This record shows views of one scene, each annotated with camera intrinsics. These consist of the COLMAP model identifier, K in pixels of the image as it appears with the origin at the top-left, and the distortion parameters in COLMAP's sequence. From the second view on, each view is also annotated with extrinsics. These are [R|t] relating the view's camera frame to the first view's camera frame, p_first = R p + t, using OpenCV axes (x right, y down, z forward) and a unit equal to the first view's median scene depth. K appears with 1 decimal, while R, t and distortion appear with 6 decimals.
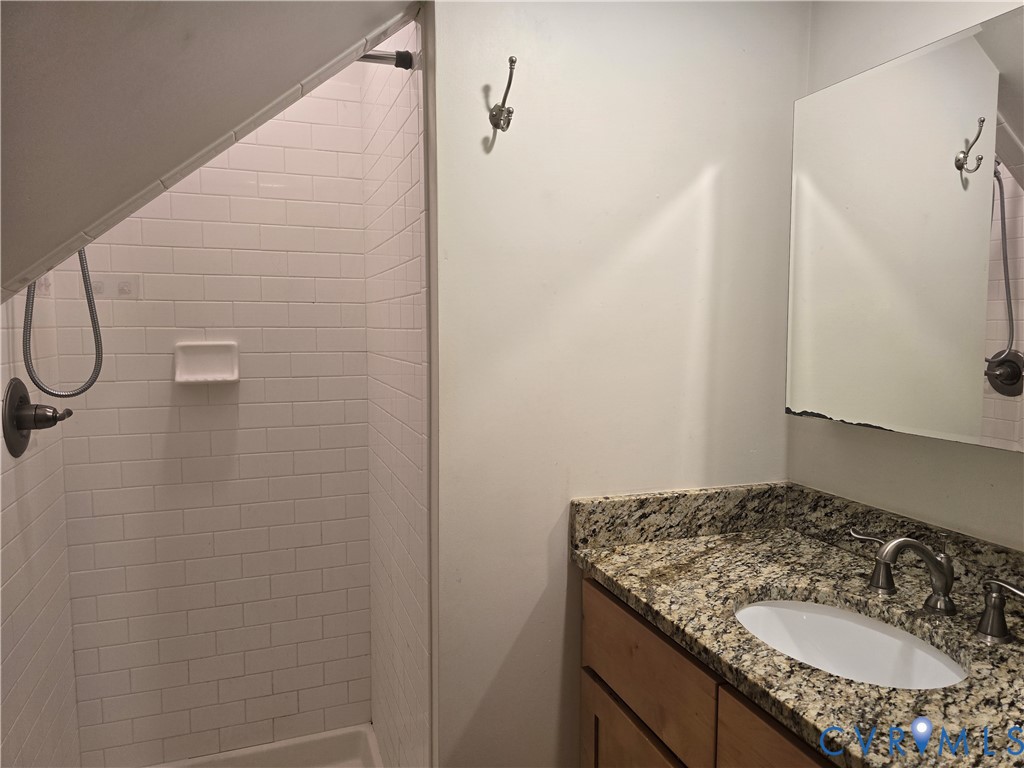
lens RADIAL K [[686.3, 0, 502.9], [0, 686.3, 385.5], [0, 0, 1]] dist [0.062653, -0.060064]
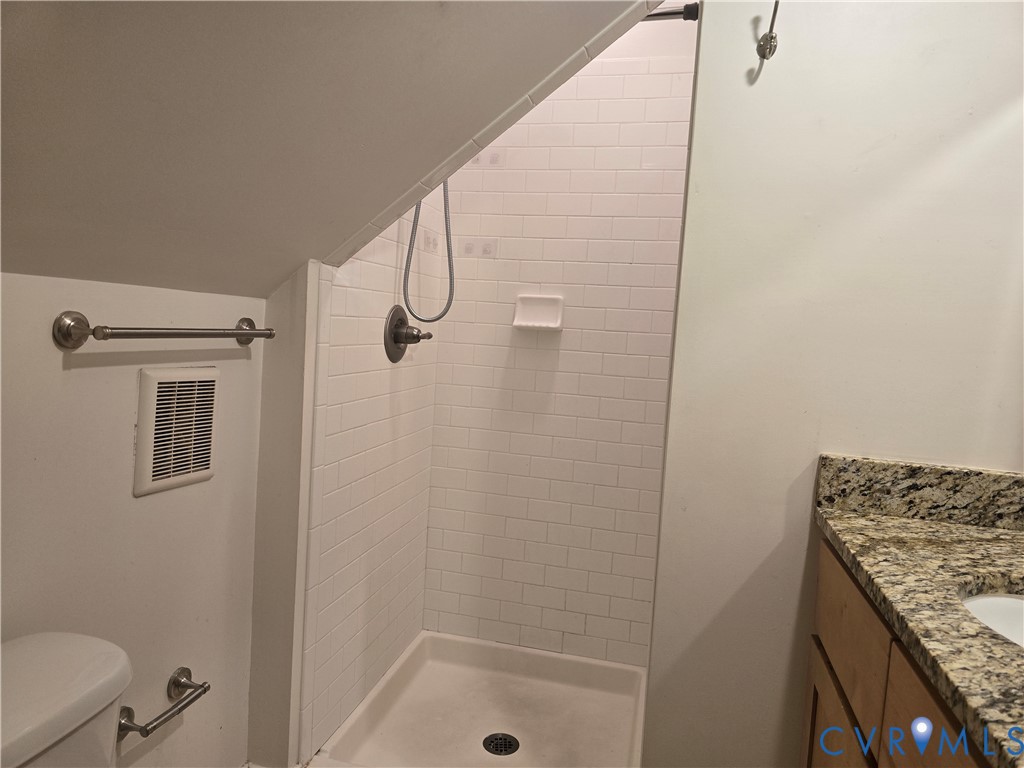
lens RADIAL K [[686.3, 0, 511.1], [0, 686.3, 384.9], [0, 0, 1]] dist [0.062653, -0.060064]
pose [[0.827788, 0.096437, -0.552691, 0.259854], [-0.109966, 0.993897, 0.008720, 0.112358], [0.550159, 0.053558, 0.833341, -0.005623]]
